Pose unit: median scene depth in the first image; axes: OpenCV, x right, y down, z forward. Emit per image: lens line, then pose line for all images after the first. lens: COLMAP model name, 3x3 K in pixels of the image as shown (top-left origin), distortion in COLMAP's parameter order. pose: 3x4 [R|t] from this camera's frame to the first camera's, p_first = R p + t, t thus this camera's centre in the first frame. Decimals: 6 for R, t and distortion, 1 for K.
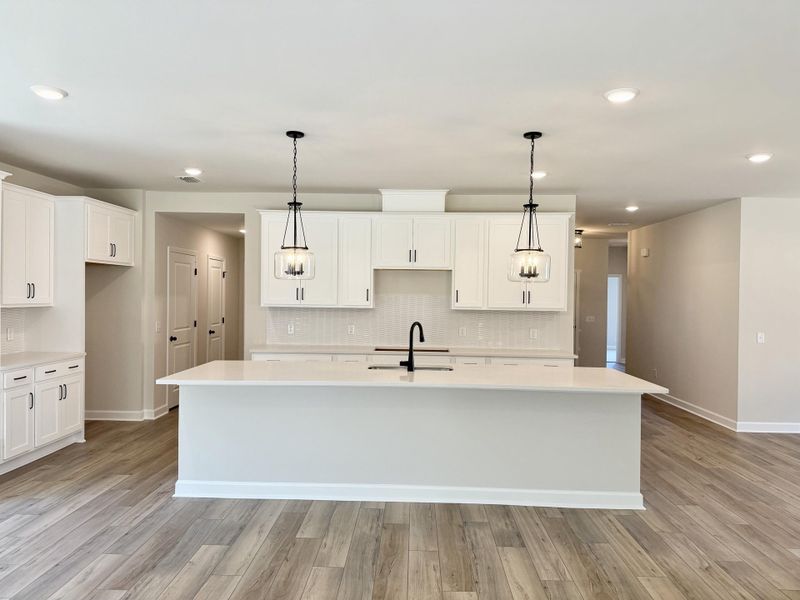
lens RADIAL K [[570.0, 0, 404.2], [0, 570.0, 295.4], [0, 0, 1]] dist [0.010429, -0.006450]
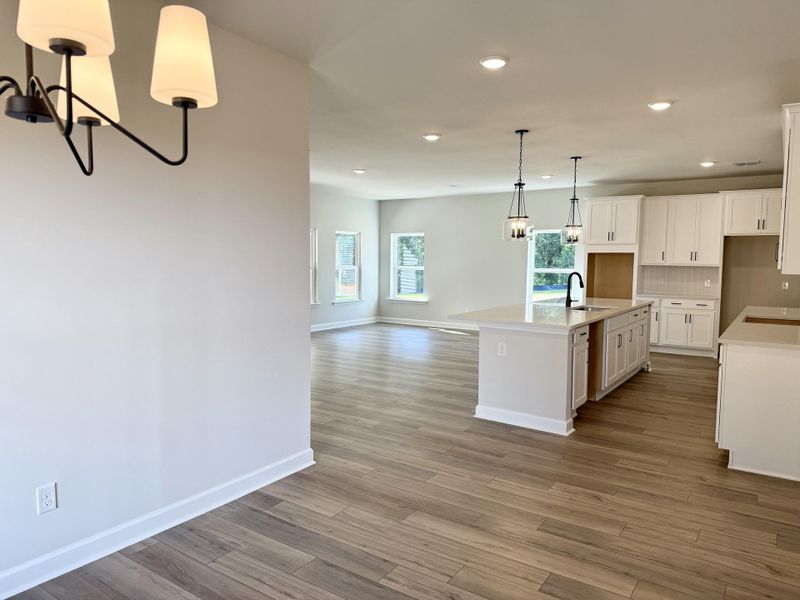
lens RADIAL K [[560.9, 0, 396.7], [0, 560.9, 292.0], [0, 0, 1]] dist [0.057817, -0.068865]
pose [[-0.554407, 0.031119, -0.831664, 1.460506], [-0.018769, 0.998579, 0.049877, 0.035842], [0.832034, 0.043261, -0.553035, 1.449236]]
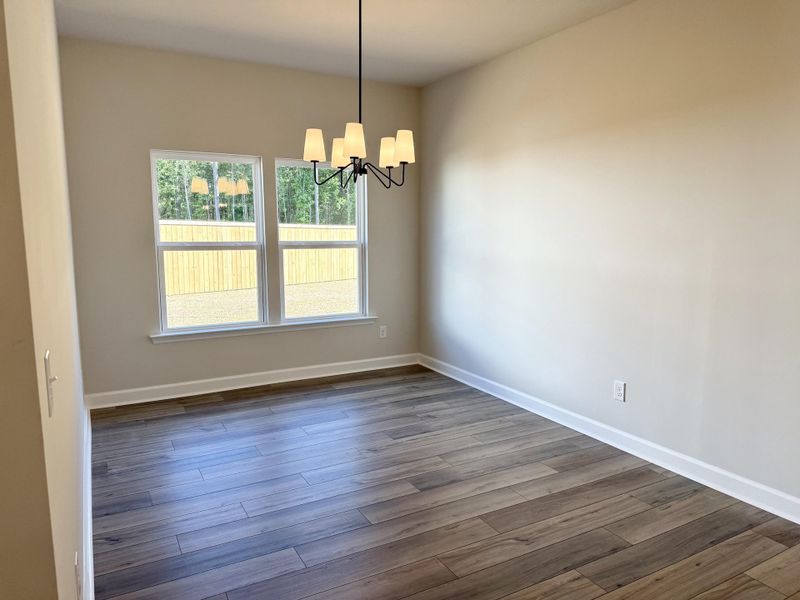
lens RADIAL K [[570.0, 0, 402.0], [0, 570.0, 300.1], [0, 0, 1]] dist [0.010429, -0.006450]
pose [[-0.505018, -0.134829, 0.852513, 0.642829], [-0.013907, 0.988866, 0.148155, 0.033508], [-0.862997, 0.062965, -0.501270, 1.520540]]
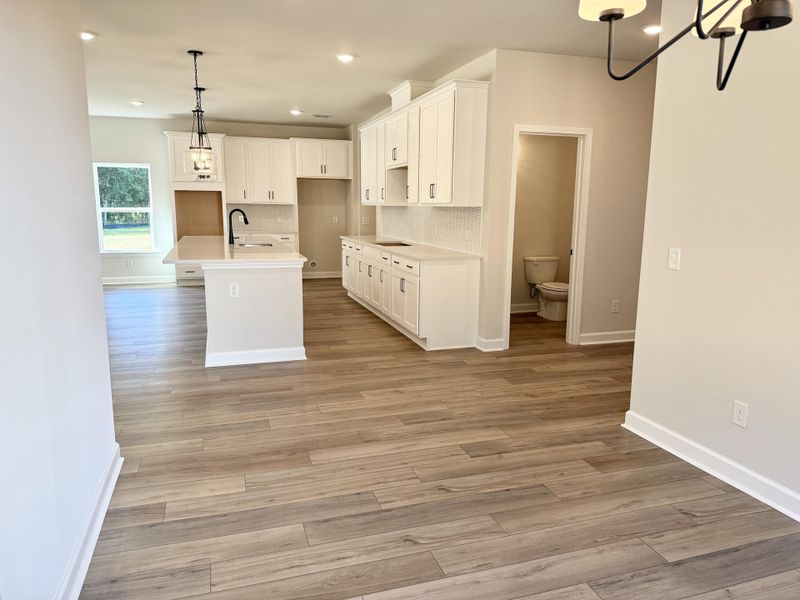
lens RADIAL K [[560.9, 0, 396.8], [0, 560.9, 297.1], [0, 0, 1]] dist [0.057817, -0.068865]
pose [[0.318934, 0.143100, -0.936912, 1.527364], [-0.000206, 0.988547, 0.150916, 0.053070], [0.947777, -0.047939, 0.315311, 0.955635]]
